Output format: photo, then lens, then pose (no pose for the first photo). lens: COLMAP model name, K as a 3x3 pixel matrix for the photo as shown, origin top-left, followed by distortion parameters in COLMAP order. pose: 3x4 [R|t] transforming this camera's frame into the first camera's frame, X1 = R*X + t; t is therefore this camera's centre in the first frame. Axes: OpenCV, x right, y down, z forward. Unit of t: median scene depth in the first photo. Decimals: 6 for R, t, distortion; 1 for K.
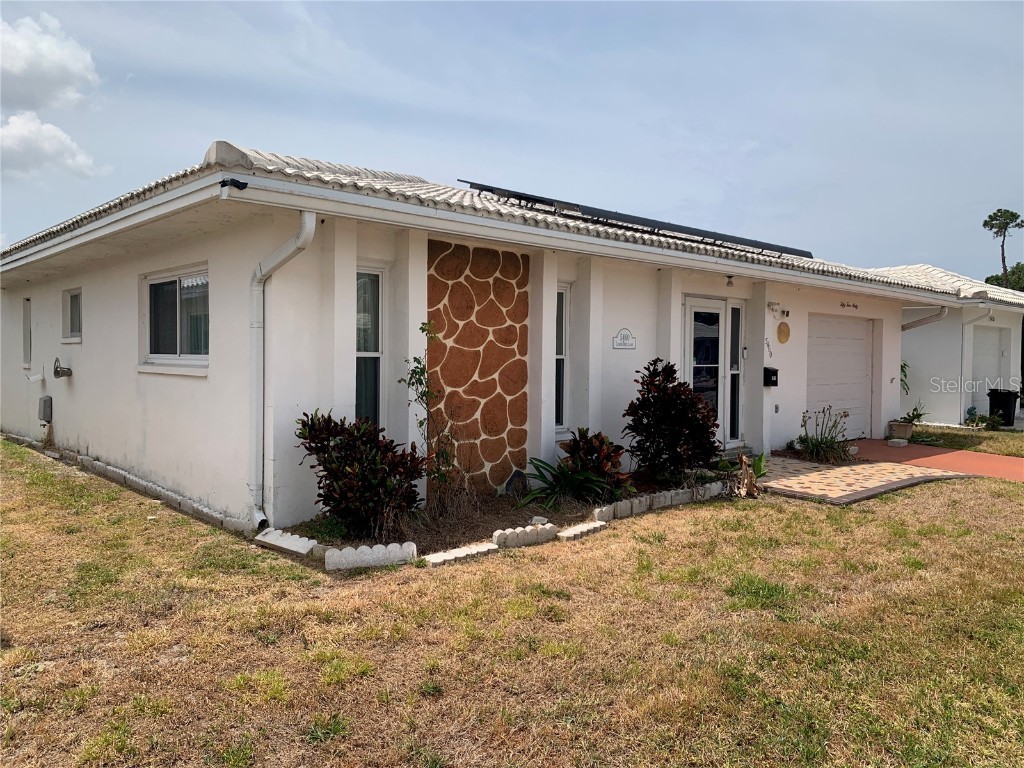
lens RADIAL K [[763.6, 0, 511.2], [0, 763.6, 373.2], [0, 0, 1]] dist [0.141625, -0.132374]
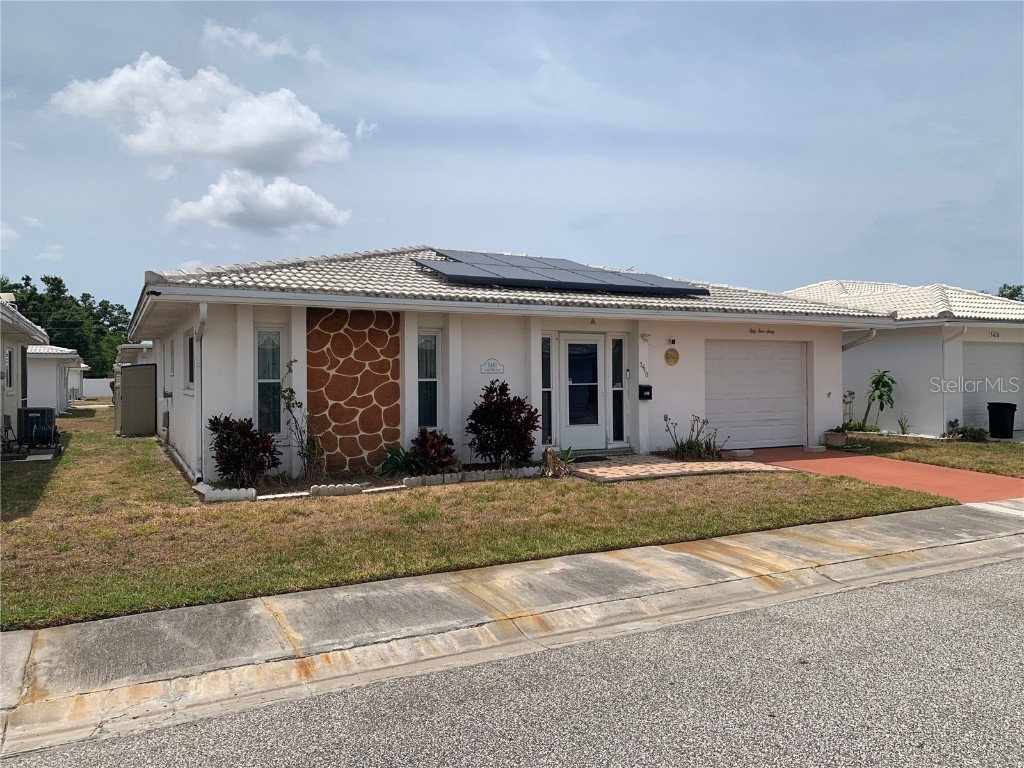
lens RADIAL K [[763.6, 0, 511.2], [0, 763.6, 373.2], [0, 0, 1]] dist [0.141625, -0.132374]
pose [[0.962911, -0.018910, -0.269155, 0.639572], [0.011208, 0.999483, -0.030121, 0.012507], [0.269586, 0.025987, 0.962626, -0.381900]]
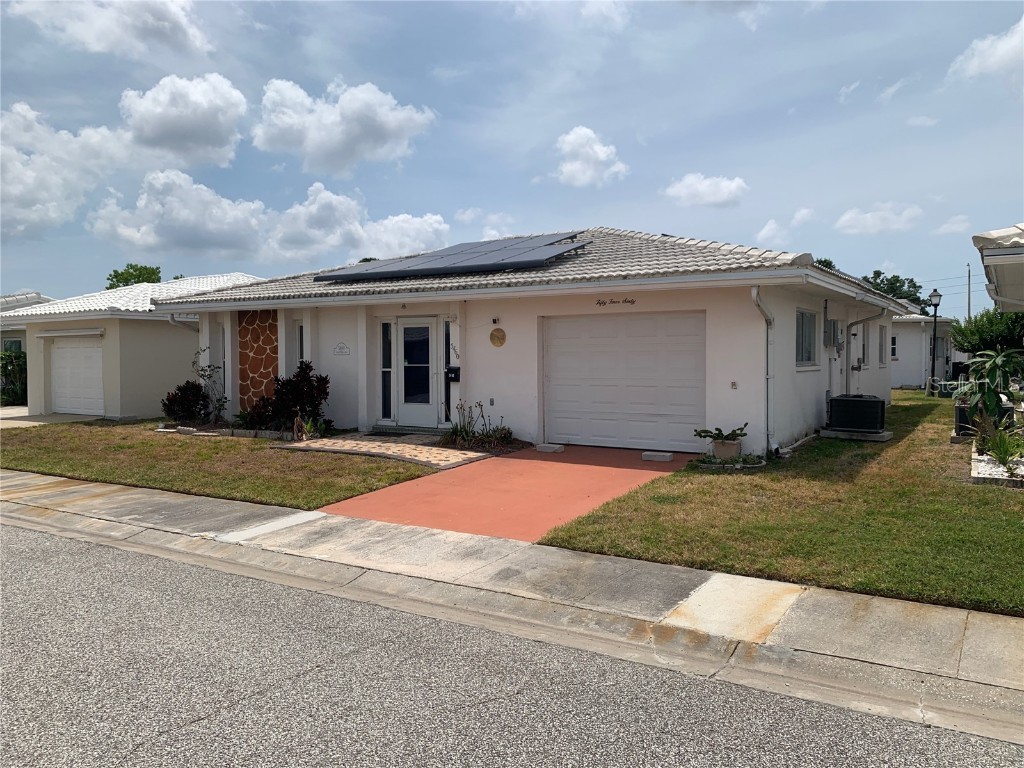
lens RADIAL K [[785.1, 0, 519.1], [0, 785.1, 384.2], [0, 0, 1]] dist [0.086851, -0.105878]
pose [[0.258982, 0.021477, -0.965643, 2.201810], [-0.014519, 0.999726, 0.018341, -0.005722], [0.965773, 0.009270, 0.259223, 1.067353]]
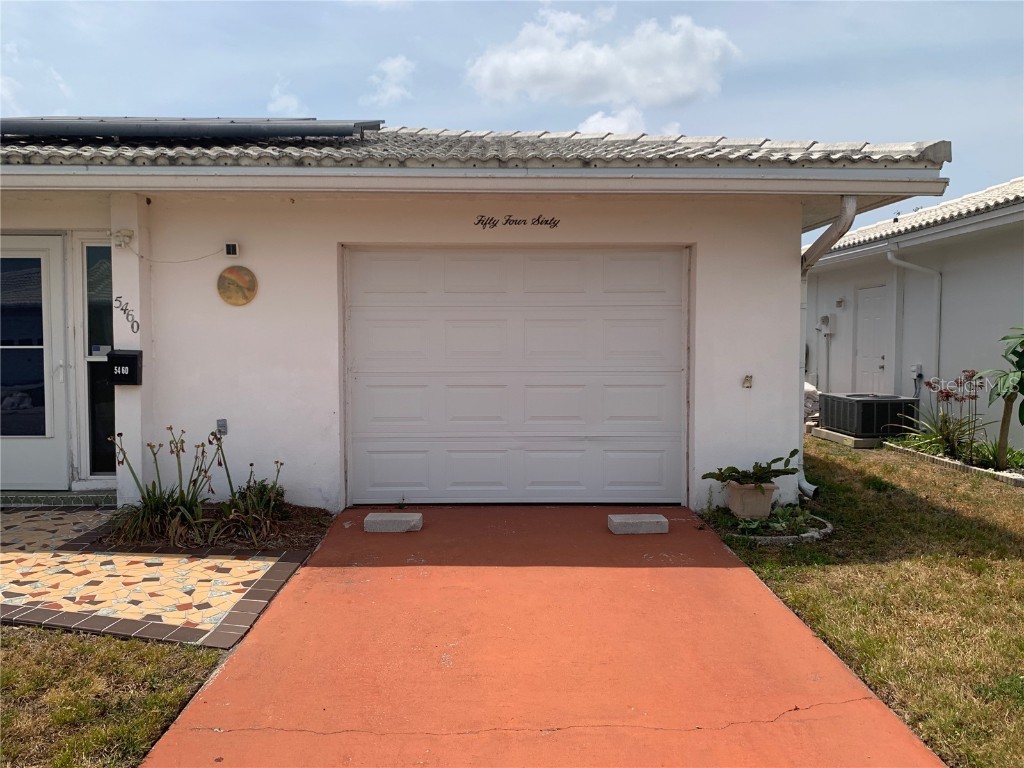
lens RADIAL K [[774.3, 0, 512.0], [0, 774.3, 384.0], [0, 0, 1]] dist [0.054395, -0.083035]
pose [[0.748186, 0.024073, -0.663052, 1.249445], [-0.006094, 0.999549, 0.029414, -0.002183], [0.663461, -0.017967, 0.747995, 1.062991]]
